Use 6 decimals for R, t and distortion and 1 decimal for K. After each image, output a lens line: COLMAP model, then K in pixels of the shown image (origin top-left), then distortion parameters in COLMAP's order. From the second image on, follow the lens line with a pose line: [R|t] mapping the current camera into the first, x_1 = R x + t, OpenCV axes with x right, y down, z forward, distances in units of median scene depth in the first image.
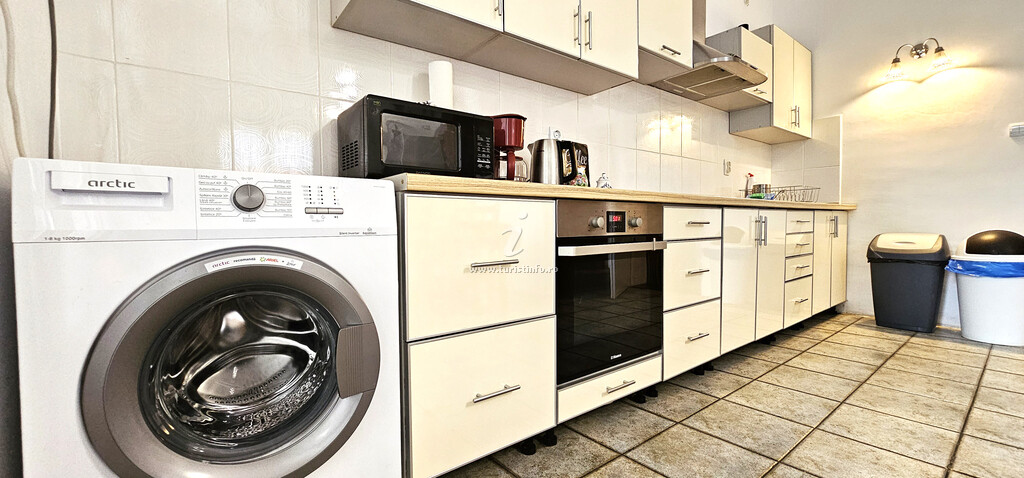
lens RADIAL K [[422.8, 0, 512.0], [0, 422.8, 239.0], [0, 0, 1]] dist [-0.007378, -0.000240]
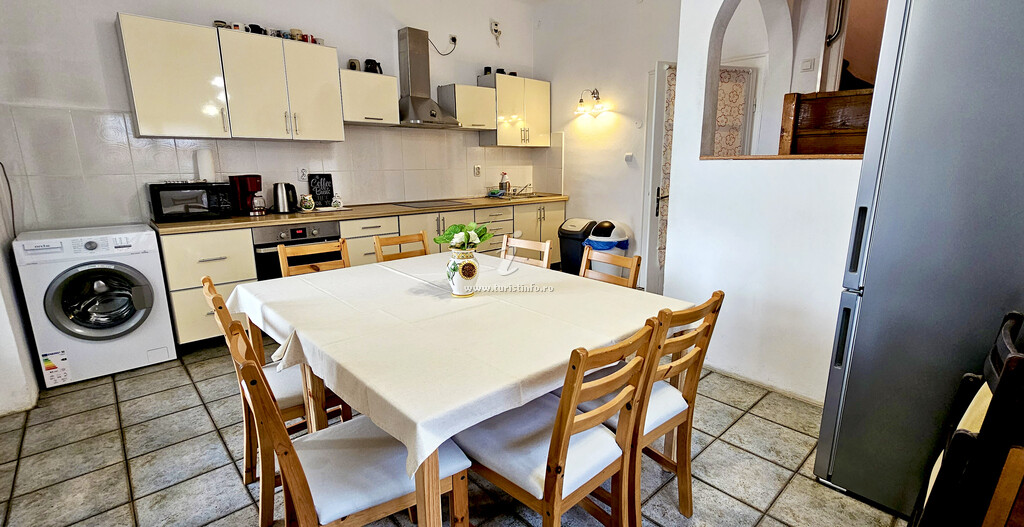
lens RADIAL K [[451.6, 0, 512.0], [0, 451.6, 263.5], [0, 0, 1]] dist [-0.010925, 0.000111]
pose [[0.997544, -0.011382, 0.069106, 1.283014], [-0.000754, 0.984903, 0.173107, -0.314346], [-0.070033, -0.172734, 0.982476, -1.412534]]
